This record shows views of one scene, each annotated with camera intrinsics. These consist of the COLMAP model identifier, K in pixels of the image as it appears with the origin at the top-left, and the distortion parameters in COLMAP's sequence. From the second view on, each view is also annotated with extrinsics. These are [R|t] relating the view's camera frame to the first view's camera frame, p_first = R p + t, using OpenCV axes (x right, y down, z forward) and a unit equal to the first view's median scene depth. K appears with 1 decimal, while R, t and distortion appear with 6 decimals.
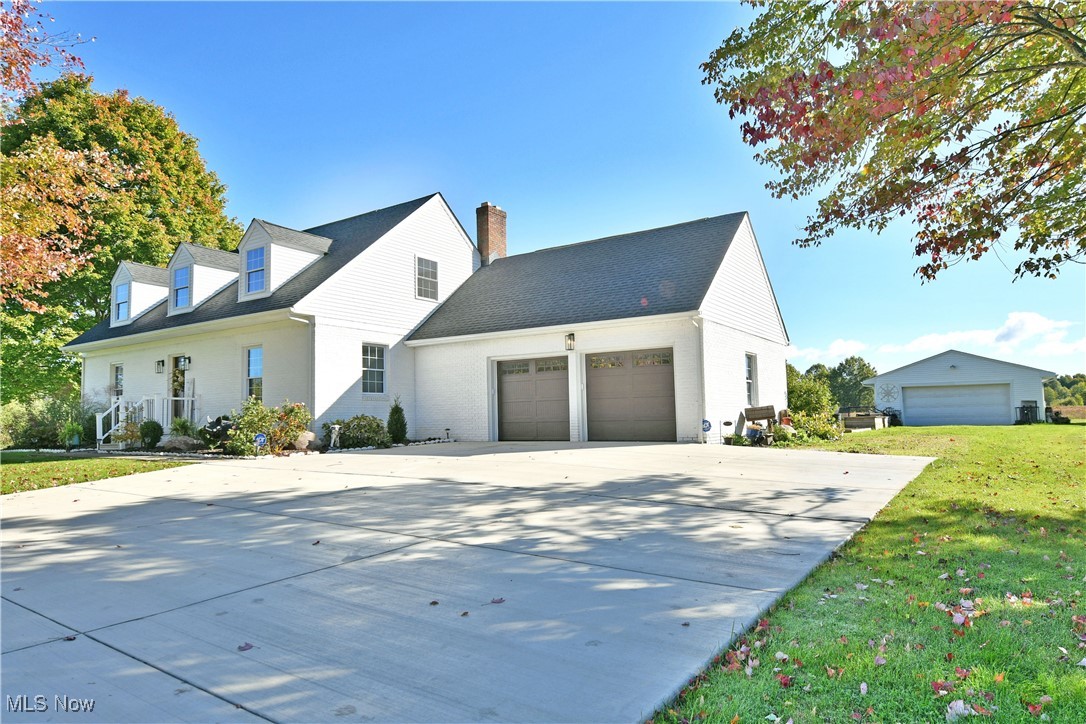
lens RADIAL K [[661.1, 0, 543.0], [0, 661.1, 362.0], [0, 0, 1]] dist [-0.004366, -0.001157]
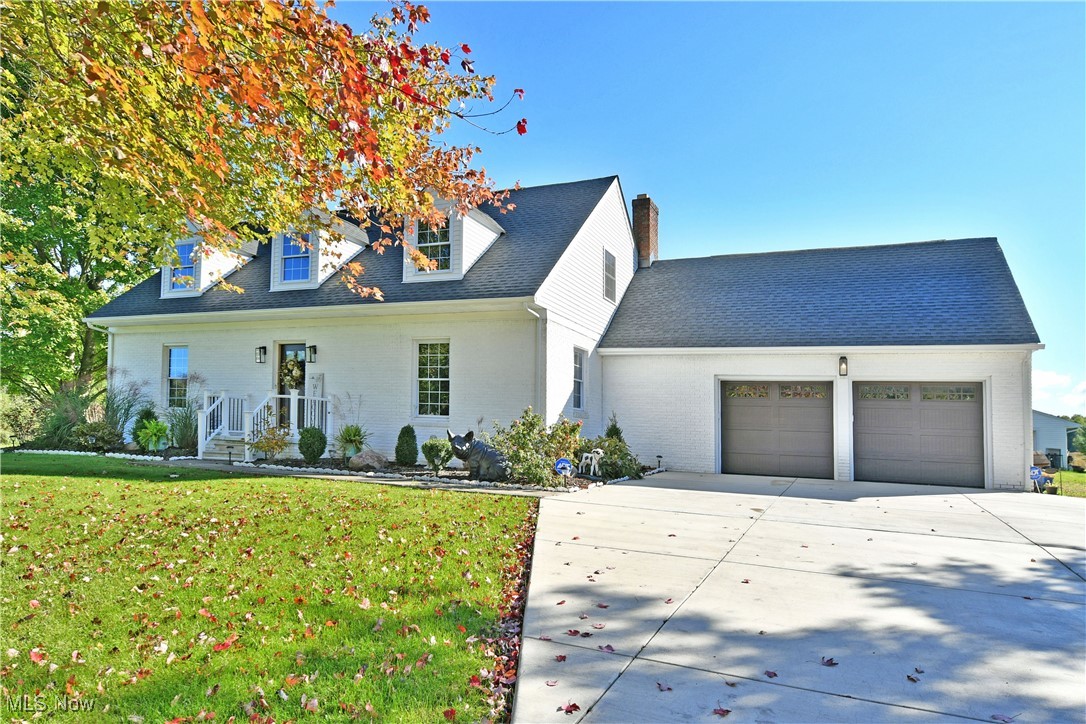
lens RADIAL K [[661.8, 0, 542.8], [0, 661.8, 405.0], [0, 0, 1]] dist [0.003590, 0.000686]
pose [[0.983483, 0.064778, 0.169013, -0.438266], [-0.072240, 0.996649, 0.038376, 0.014049], [-0.165961, -0.049951, 0.984866, 0.190178]]
